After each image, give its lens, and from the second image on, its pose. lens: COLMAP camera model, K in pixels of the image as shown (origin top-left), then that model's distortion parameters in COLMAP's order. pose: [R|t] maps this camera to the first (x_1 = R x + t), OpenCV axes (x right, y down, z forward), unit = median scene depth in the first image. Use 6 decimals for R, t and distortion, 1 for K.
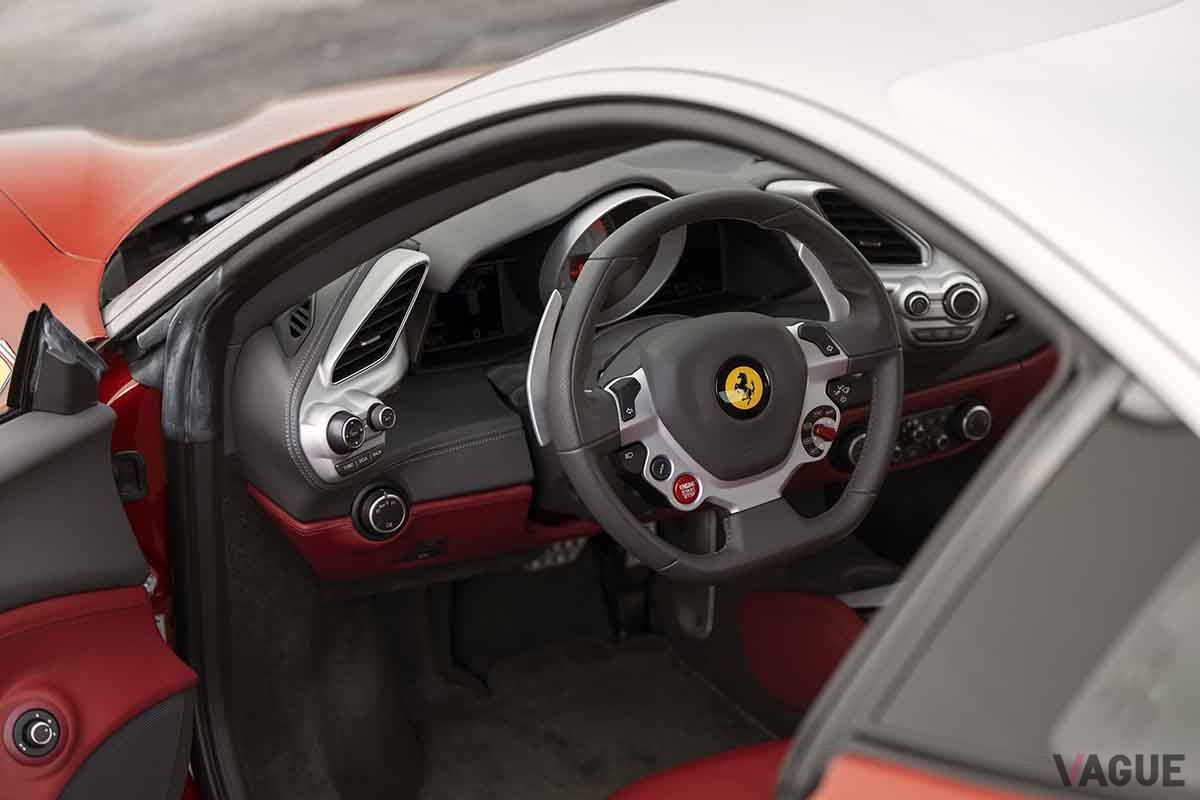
lens RADIAL K [[2348.4, 0, 603.8], [0, 2348.4, 395.7], [0, 0, 1]] dist [0.012992, 0.000000]
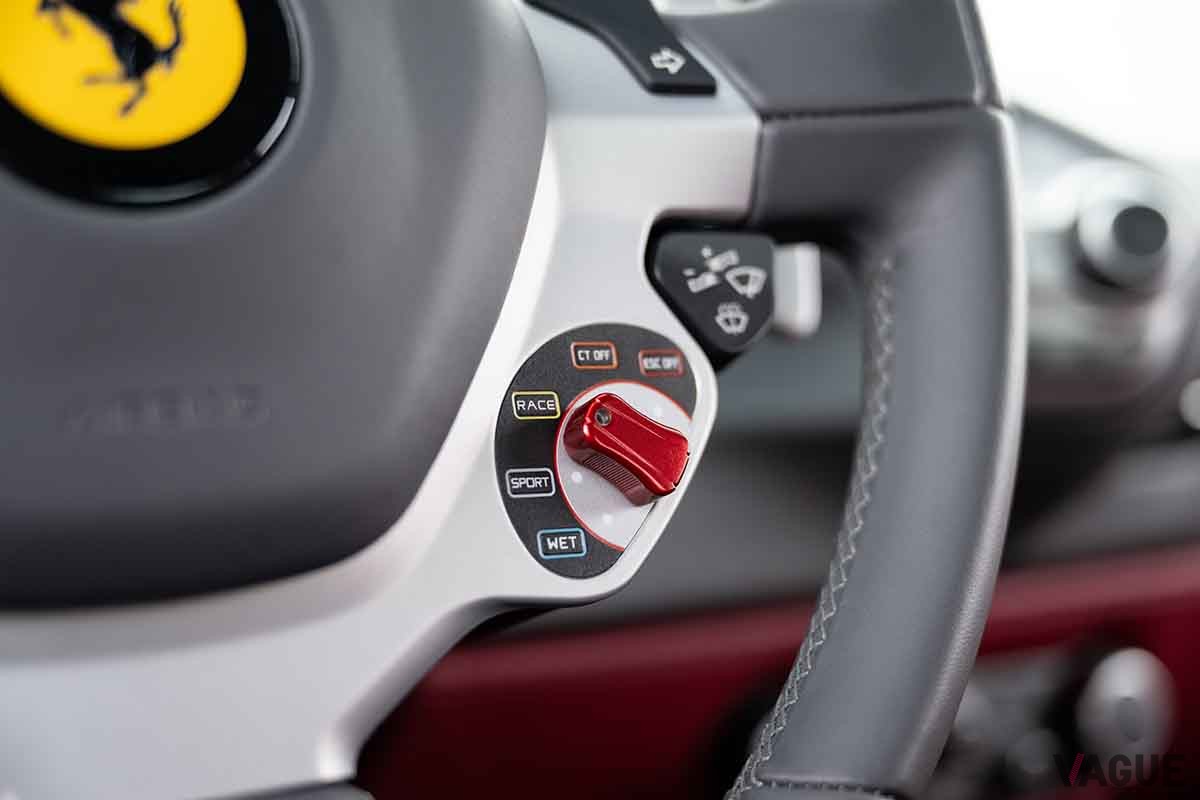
lens RADIAL K [[1697.5, 0, 599.8], [0, 1697.5, 399.7], [0, 0, 1]] dist [0.029599, 0.000000]
pose [[0.998811, 0.048658, 0.002957, 0.092897], [-0.044919, 0.942238, -0.331918, 0.057661], [-0.018936, 0.331391, 0.943304, 0.887646]]
